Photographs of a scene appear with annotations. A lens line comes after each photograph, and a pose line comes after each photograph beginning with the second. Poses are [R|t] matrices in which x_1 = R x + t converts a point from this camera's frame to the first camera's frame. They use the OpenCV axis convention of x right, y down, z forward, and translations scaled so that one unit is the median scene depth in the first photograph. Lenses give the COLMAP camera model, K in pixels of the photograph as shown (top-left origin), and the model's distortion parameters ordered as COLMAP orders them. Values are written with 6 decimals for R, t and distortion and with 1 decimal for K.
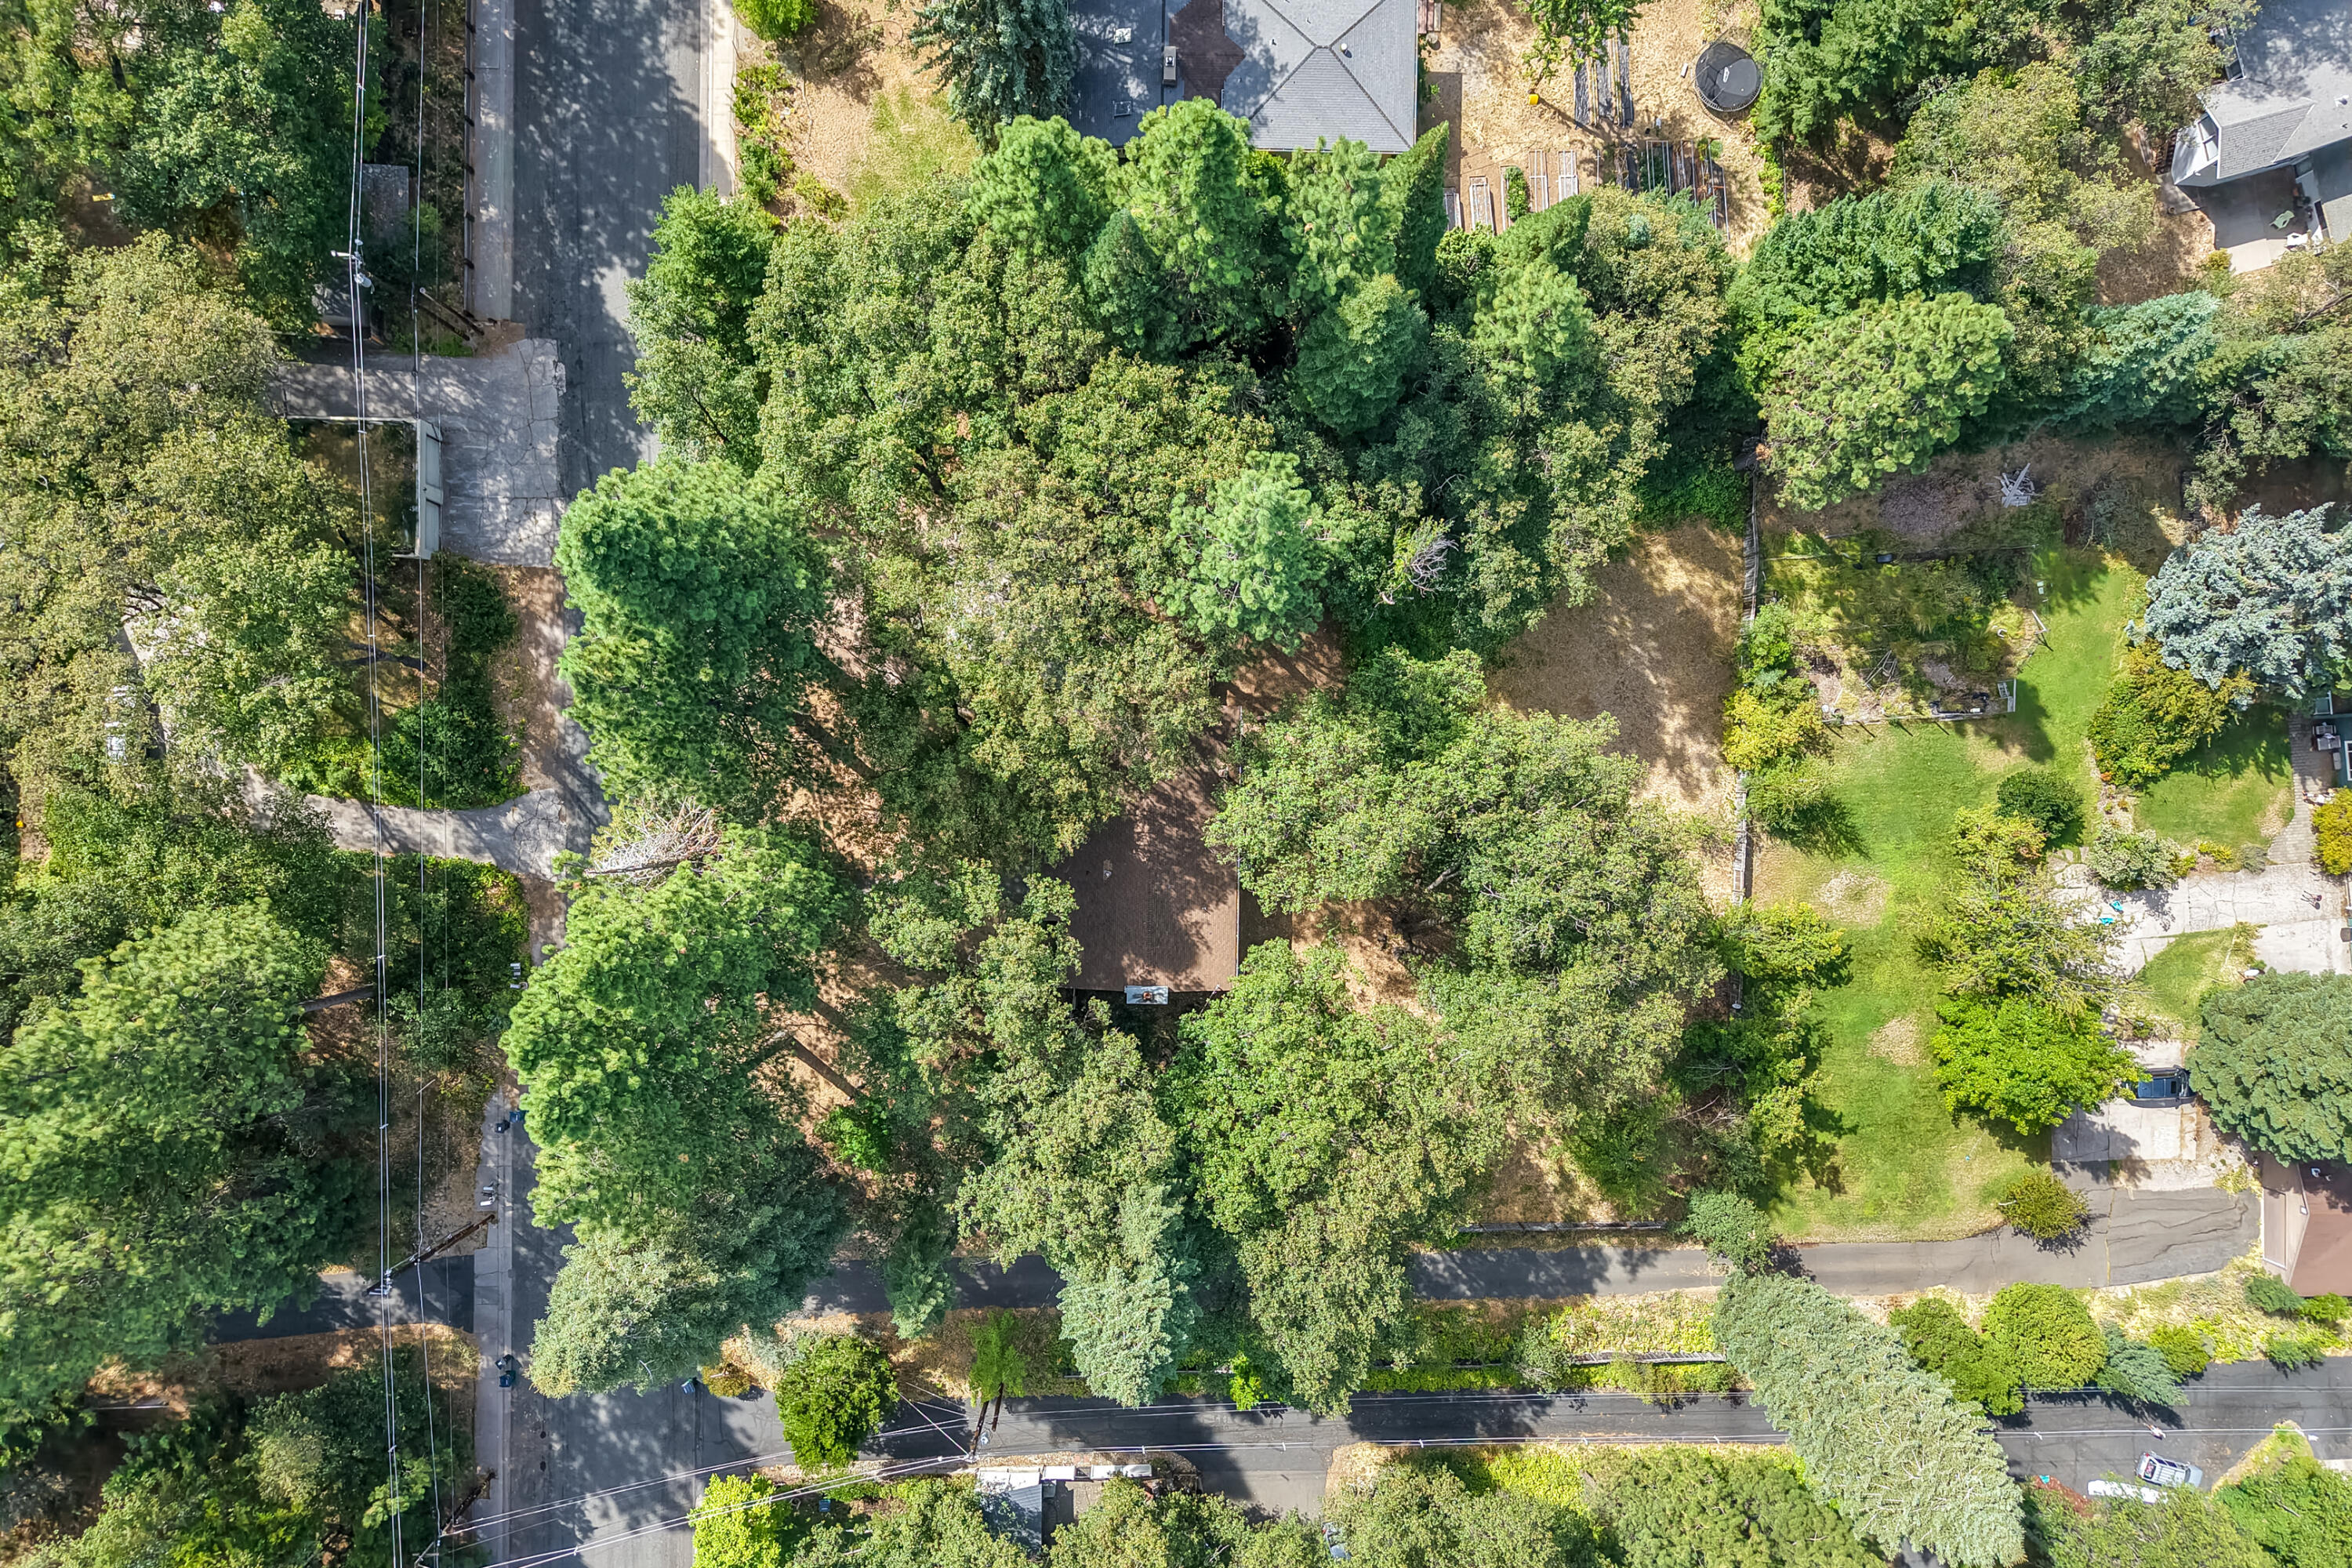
lens RADIAL K [[1659.2, 0, 1141.7], [0, 1659.2, 819.2], [0, 0, 1]] dist [0.007319, -0.002614]
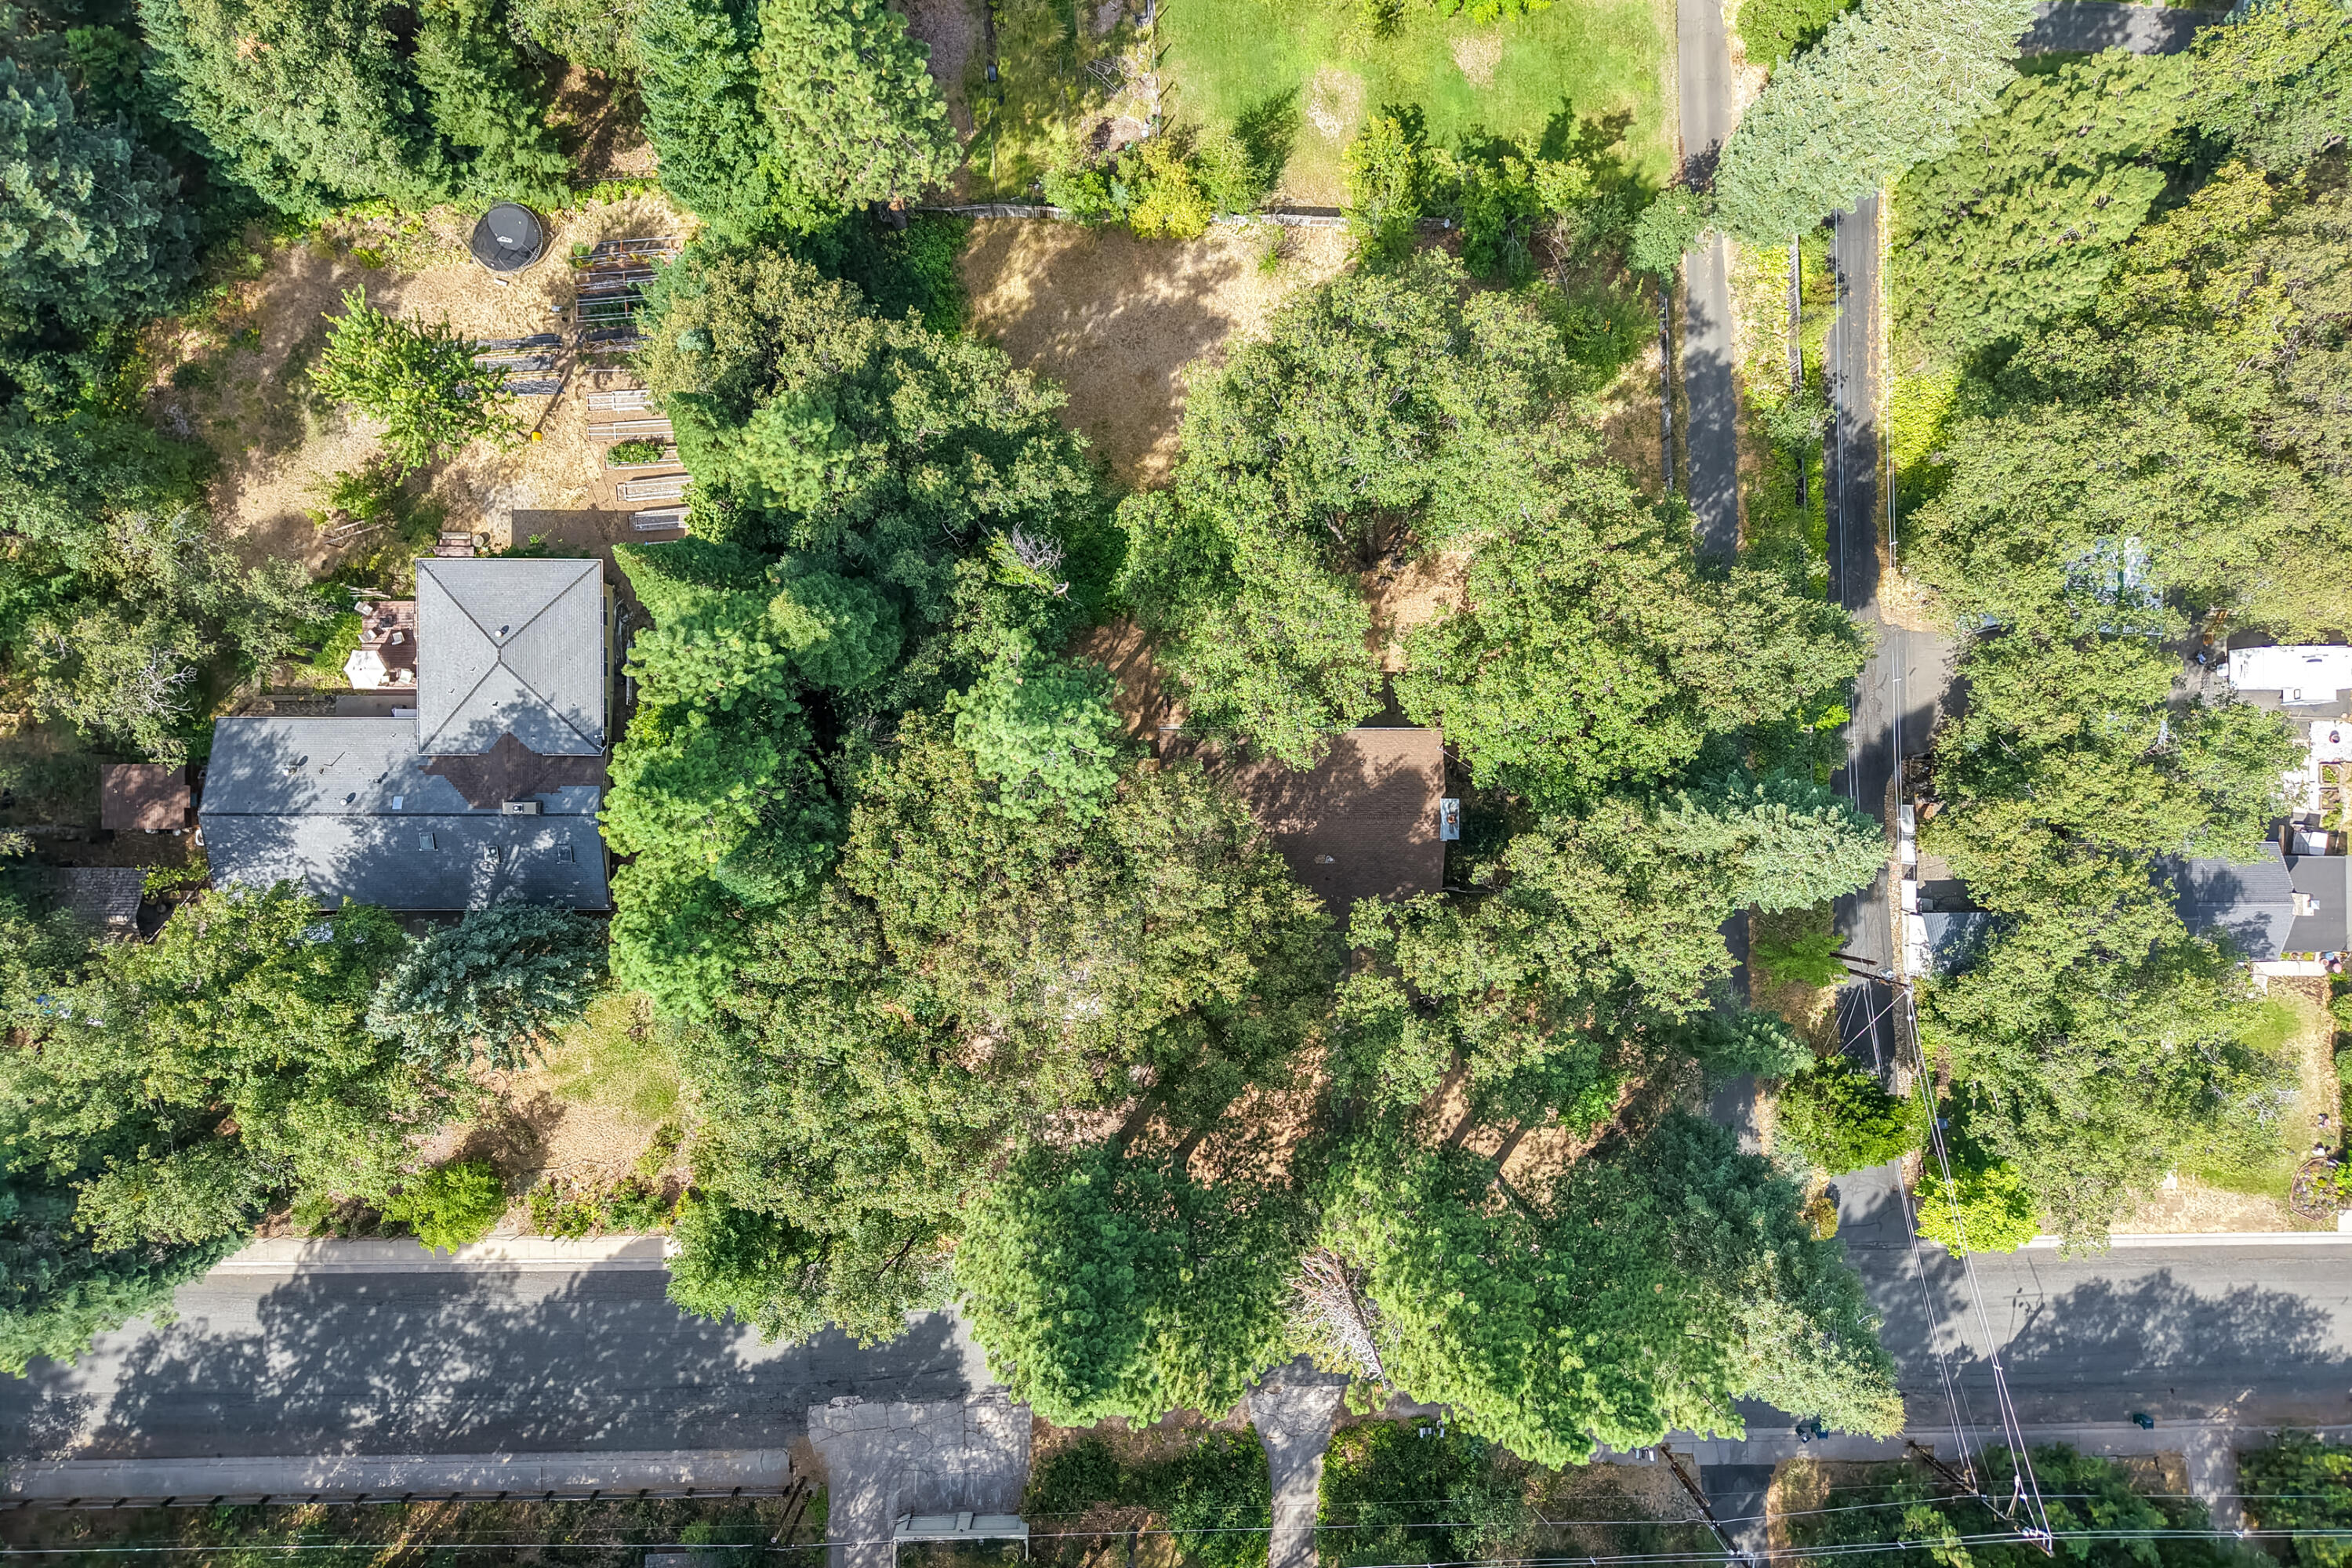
lens RADIAL K [[1659.2, 0, 1141.7], [0, 1659.2, 819.2], [0, 0, 1]] dist [0.007319, -0.002614]
pose [[-0.012882, -0.999089, -0.040687, 0.049406], [0.999670, -0.013773, 0.021699, -0.110002], [-0.022239, -0.040394, 0.998936, -0.007212]]
